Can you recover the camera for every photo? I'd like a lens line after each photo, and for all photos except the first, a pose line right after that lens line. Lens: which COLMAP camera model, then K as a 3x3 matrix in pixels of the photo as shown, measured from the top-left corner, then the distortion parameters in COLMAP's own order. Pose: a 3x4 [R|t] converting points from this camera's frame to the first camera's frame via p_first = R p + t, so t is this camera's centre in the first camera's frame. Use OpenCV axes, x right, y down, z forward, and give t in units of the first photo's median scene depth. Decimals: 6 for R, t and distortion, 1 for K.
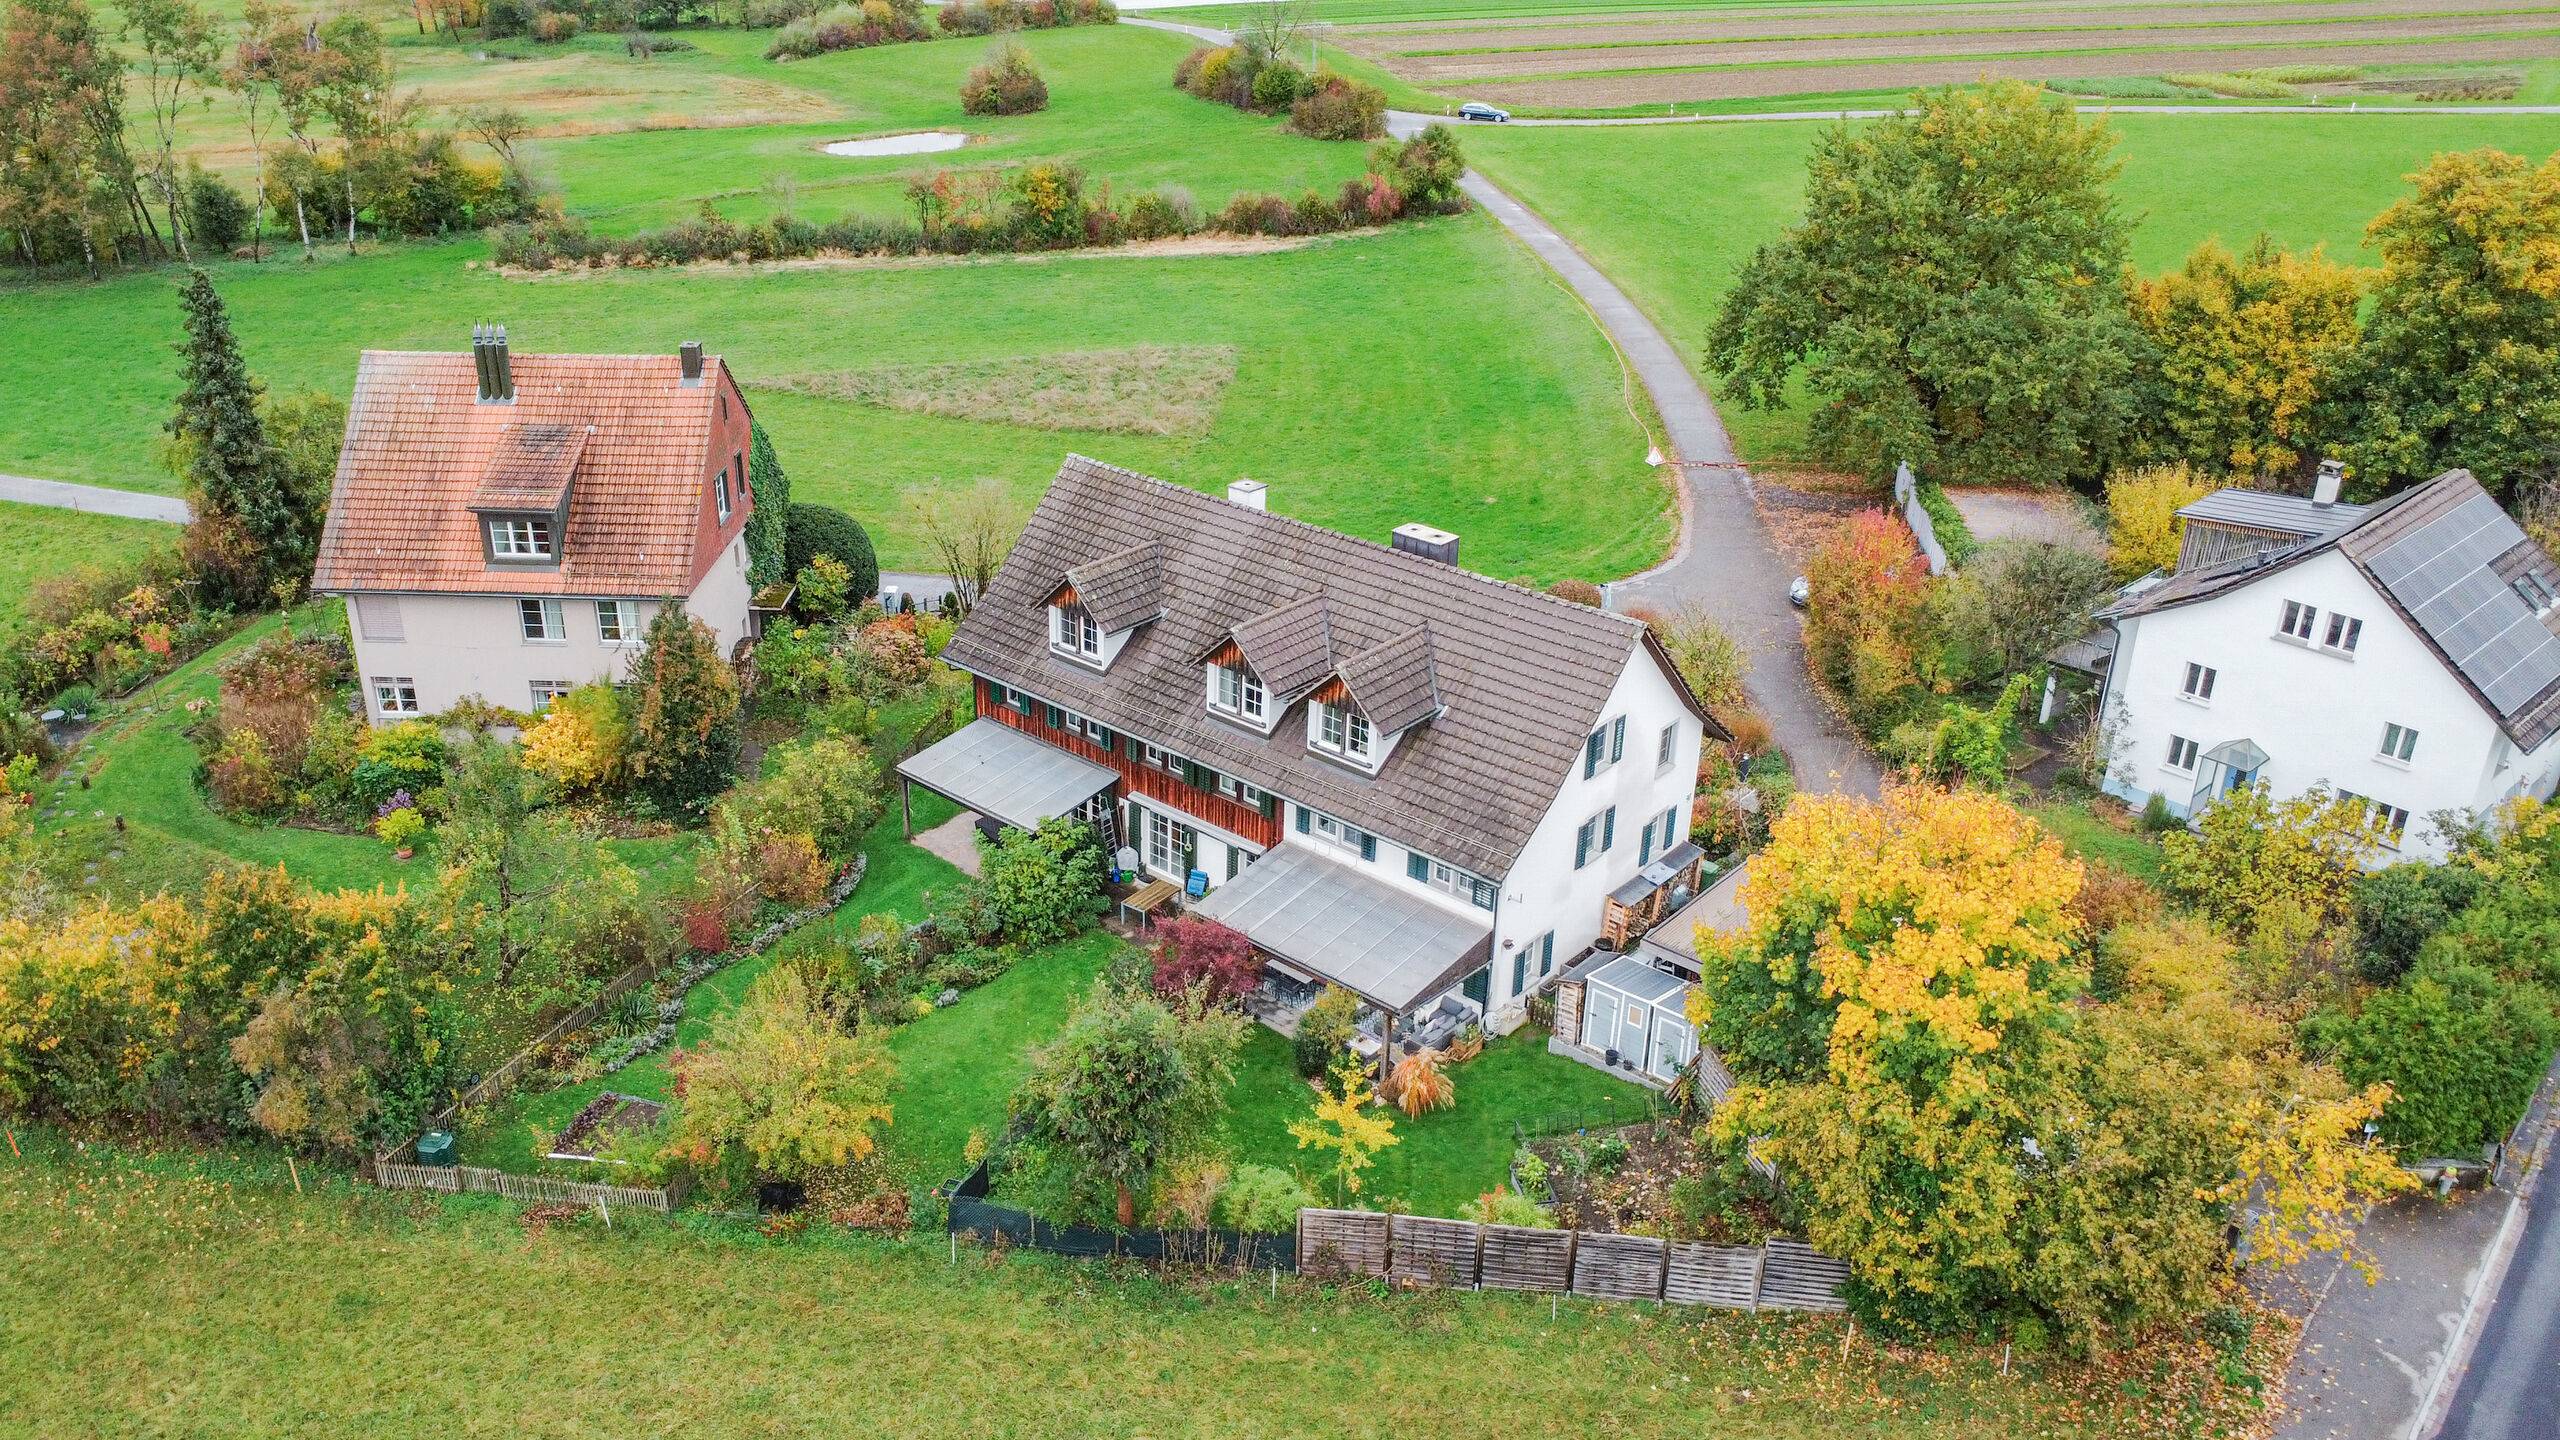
lens RADIAL K [[1916.2, 0, 1280.0], [0, 1916.2, 720.0], [0, 0, 1]] dist [-0.030967, -0.002793]
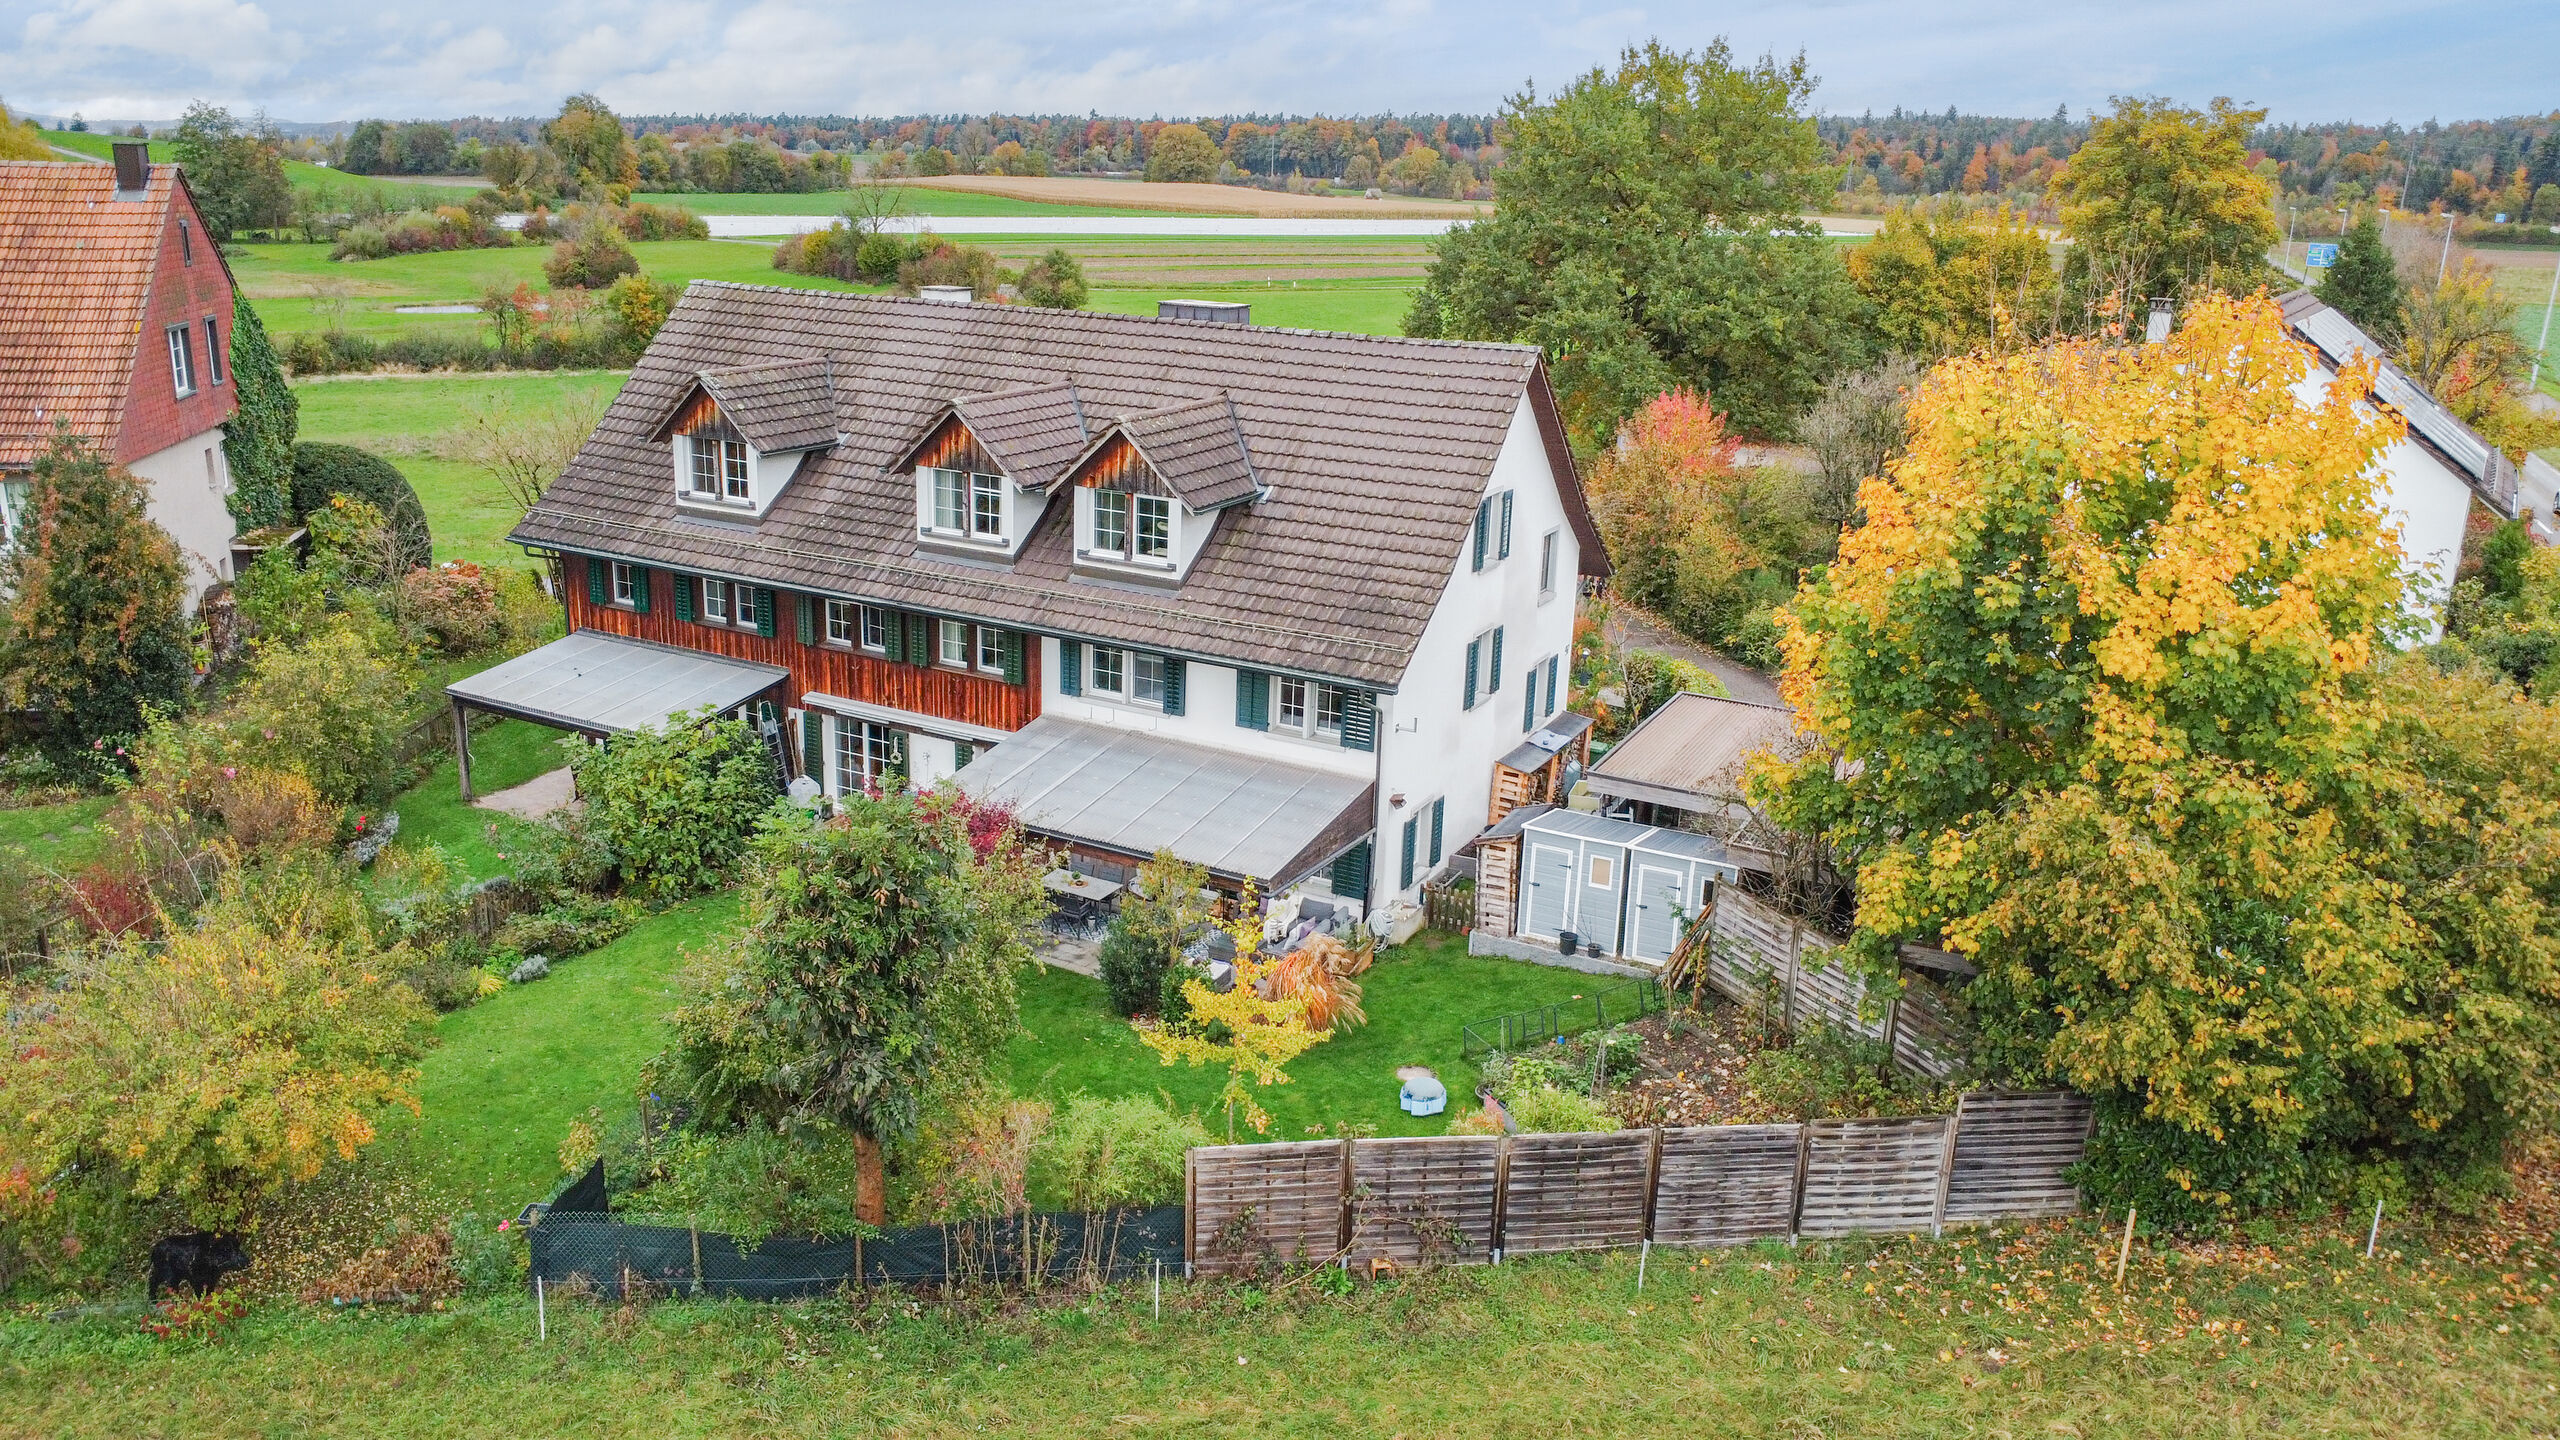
lens RADIAL K [[1747.8, 0, 1280.0], [0, 1747.8, 720.0], [0, 0, 1]] dist [-0.030135, 0.001333]
pose [[0.972522, -0.055059, 0.226209, -0.058843], [0.088198, 0.986342, -0.139108, 0.163934], [-0.215460, 0.155237, 0.964095, 0.383282]]
